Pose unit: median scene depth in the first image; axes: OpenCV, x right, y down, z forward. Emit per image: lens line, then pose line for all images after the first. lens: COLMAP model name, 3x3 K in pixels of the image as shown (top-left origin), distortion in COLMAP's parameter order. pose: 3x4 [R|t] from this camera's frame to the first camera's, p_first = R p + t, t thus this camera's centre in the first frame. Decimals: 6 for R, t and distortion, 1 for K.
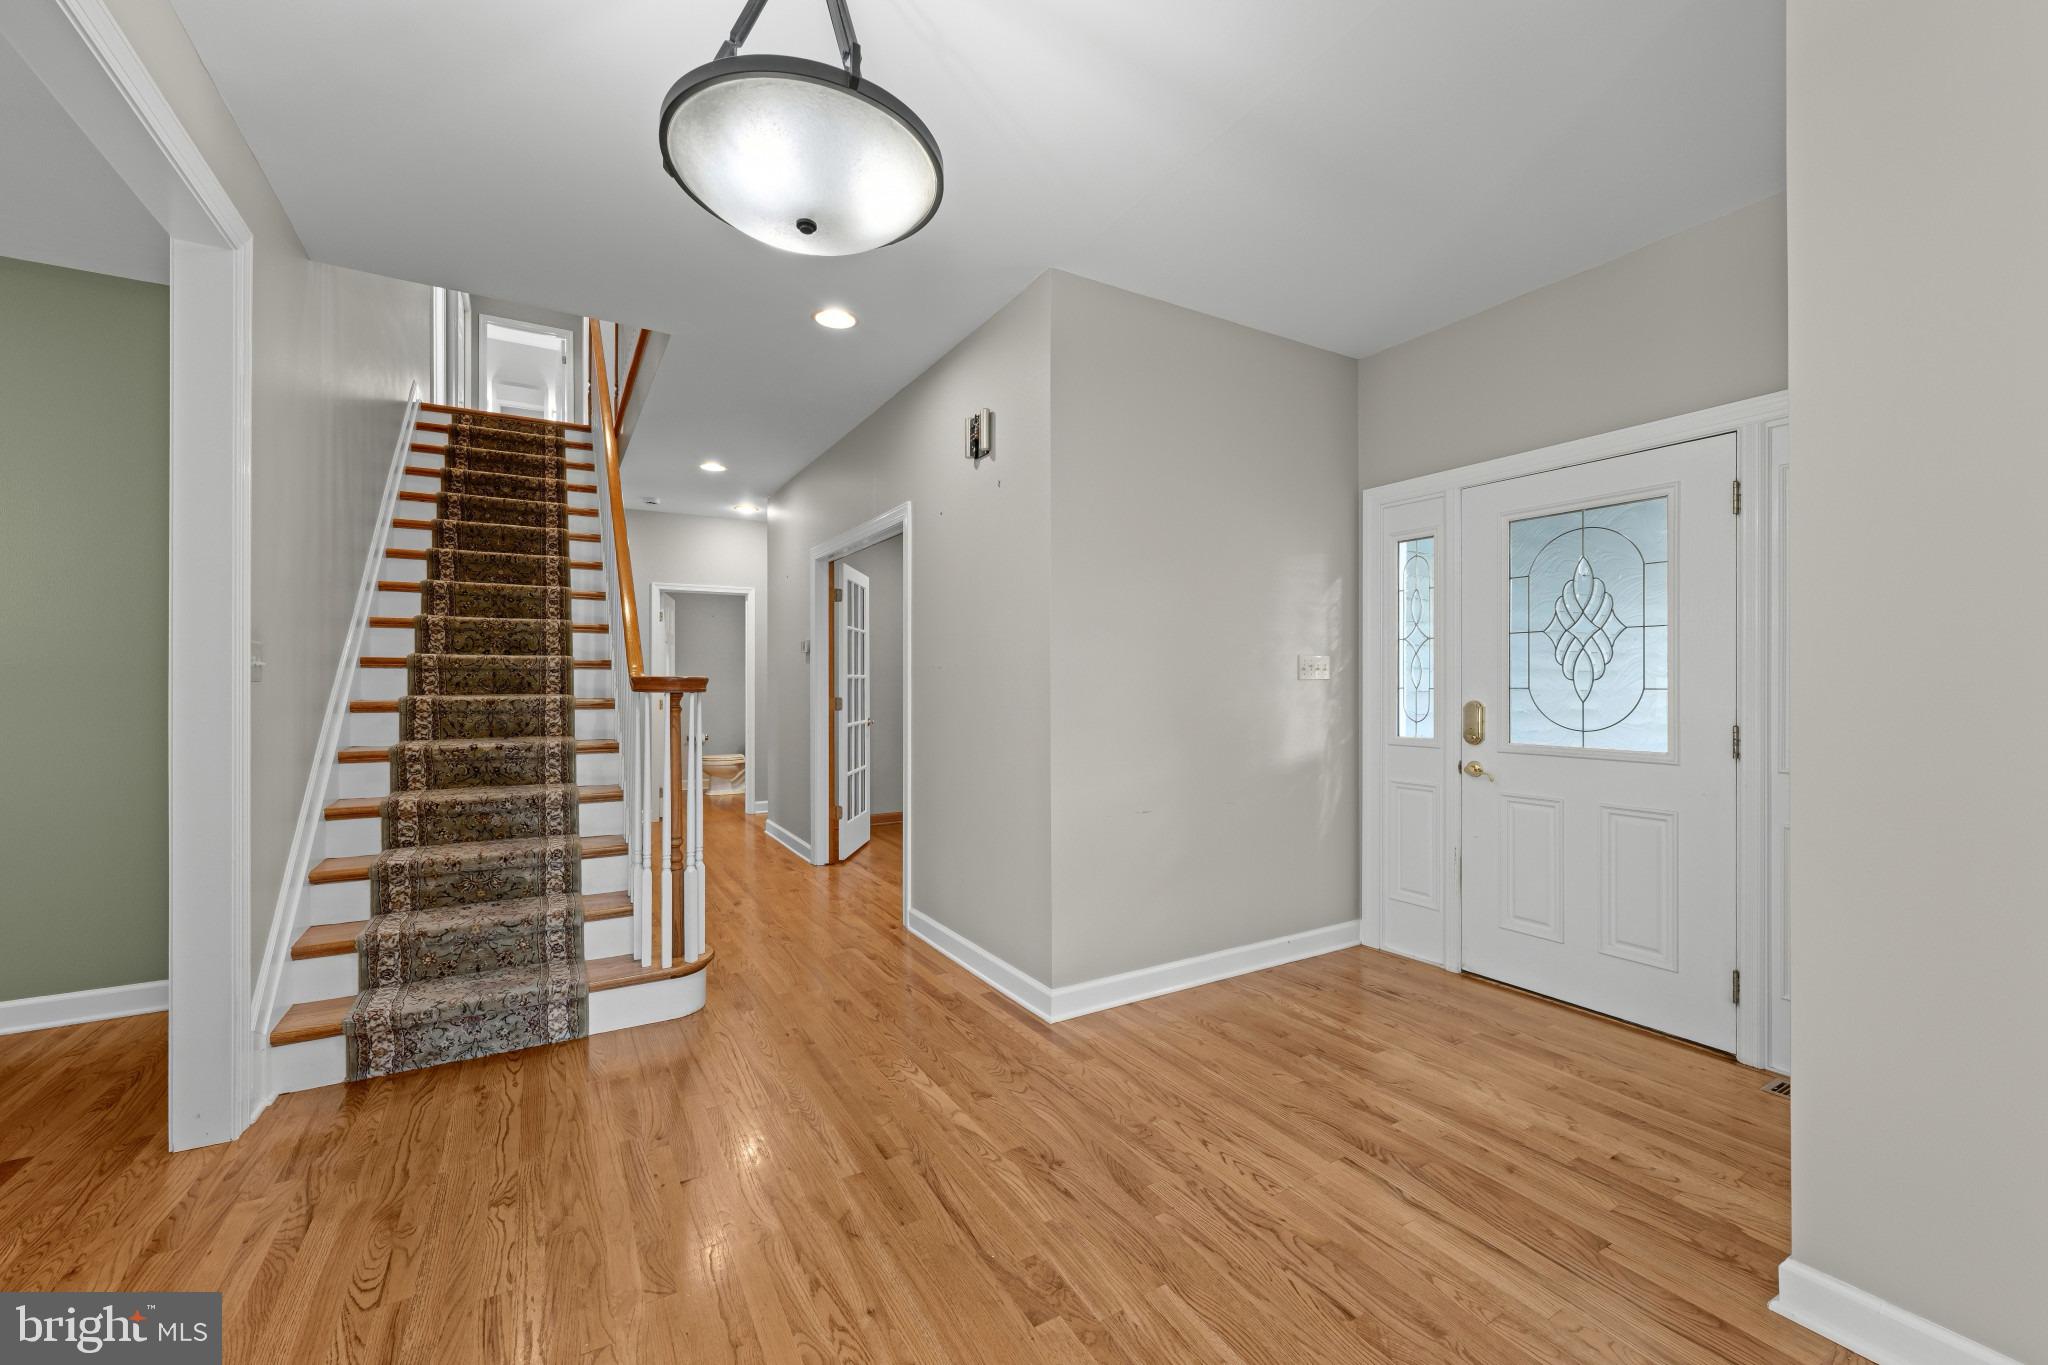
lens RADIAL K [[811.0, 0, 1026.0], [0, 811.0, 683.7], [0, 0, 1]] dist [0.002006, -0.000728]
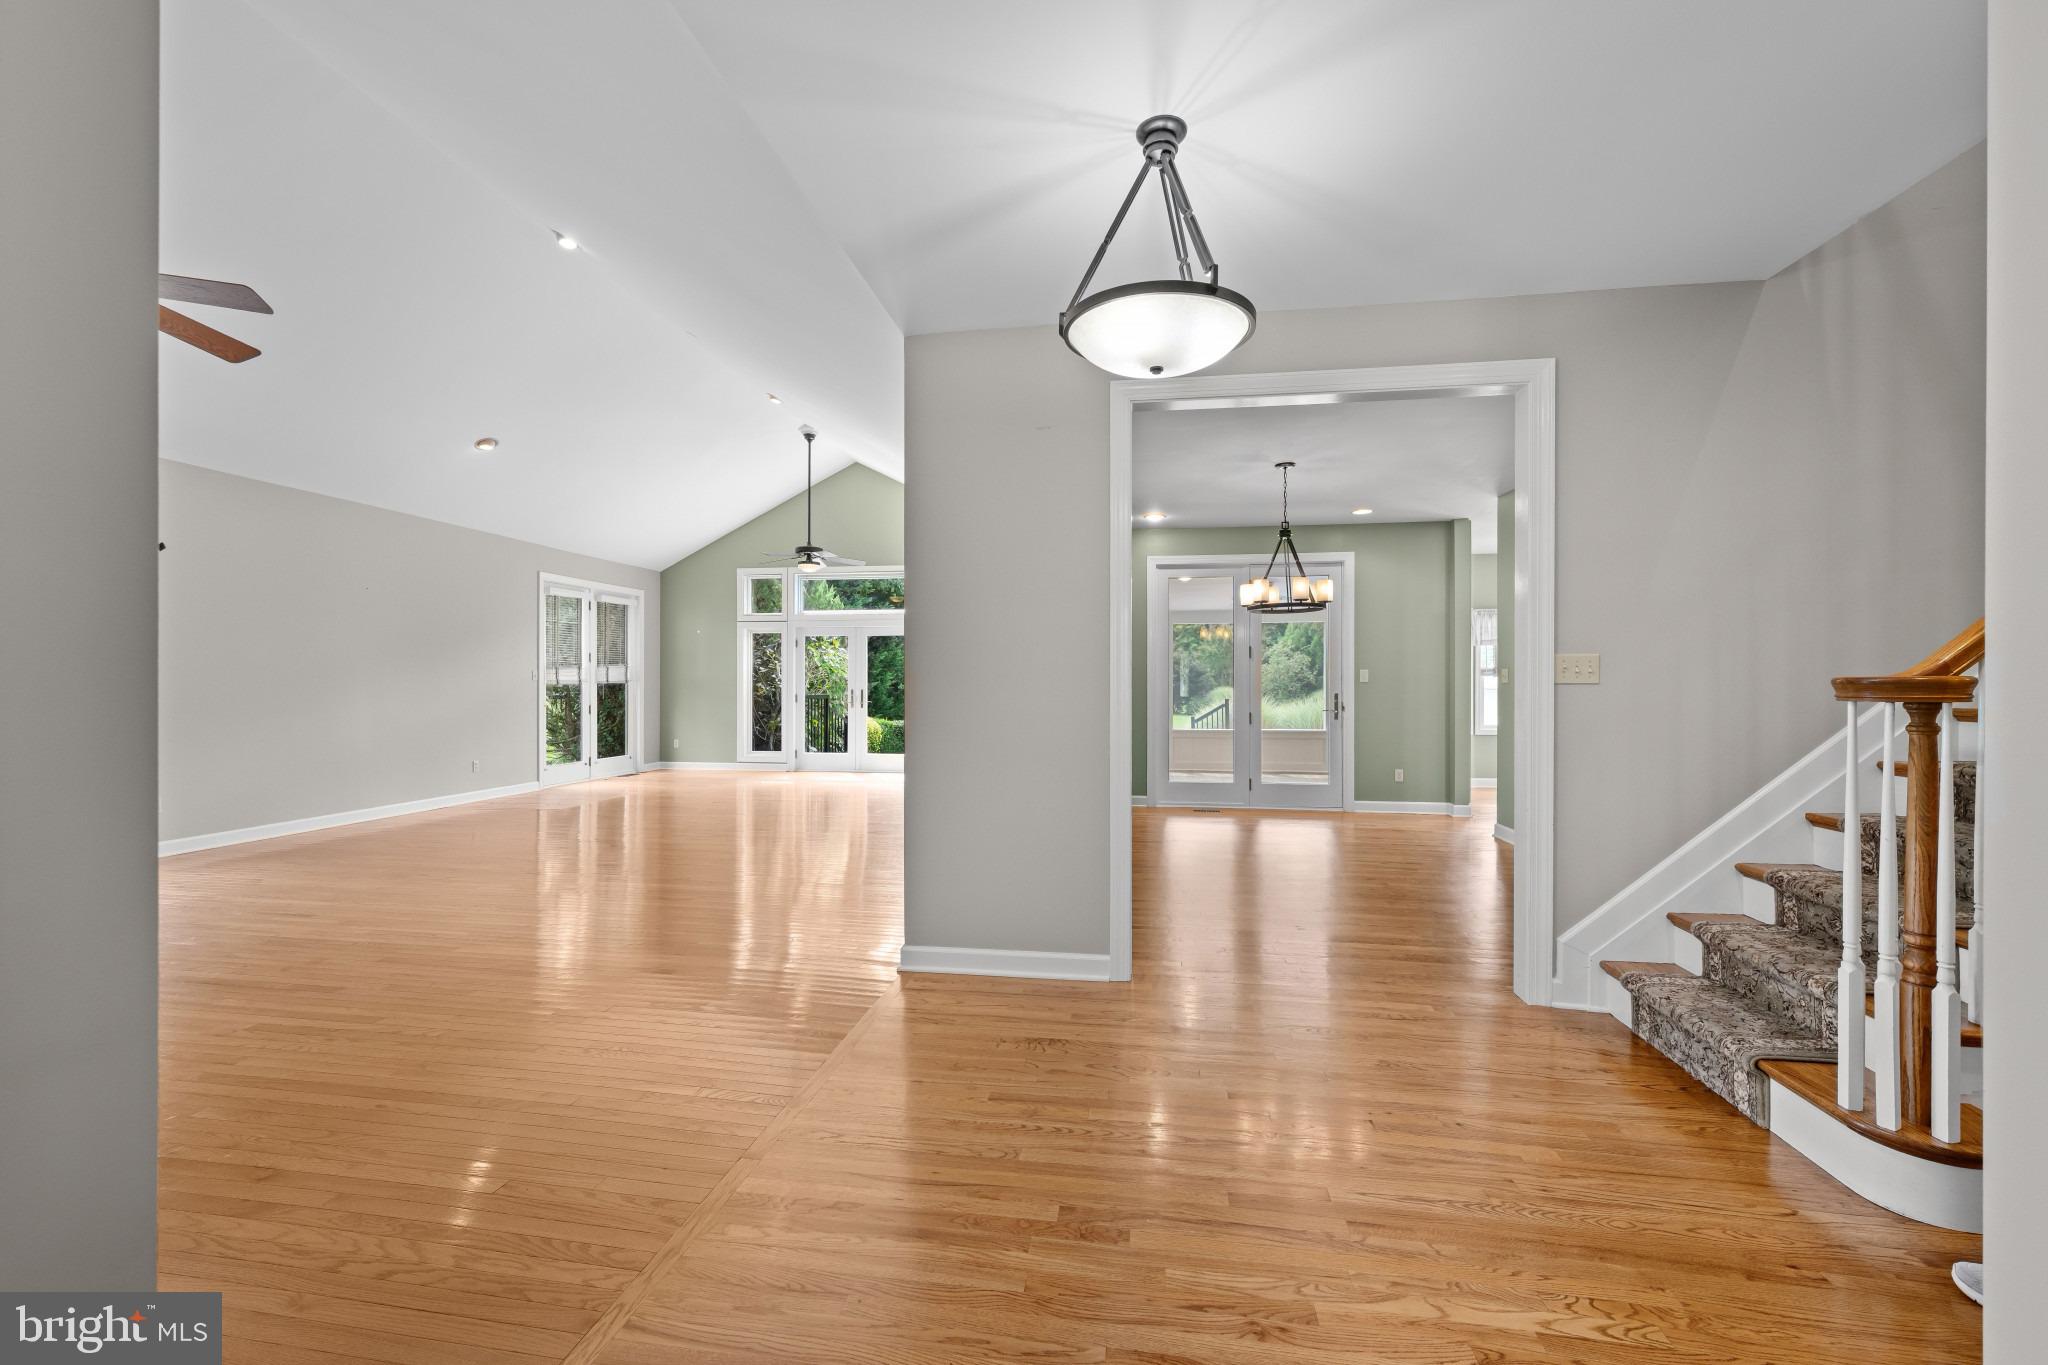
lens RADIAL K [[811.0, 0, 1021.7], [0, 811.0, 683.2], [0, 0, 1]] dist [0.002006, -0.000728]
pose [[-0.633347, -0.001711, -0.773866, 0.562382], [-0.001882, 0.999998, -0.000671, -0.002976], [0.773866, 0.001031, -0.633349, 0.970157]]
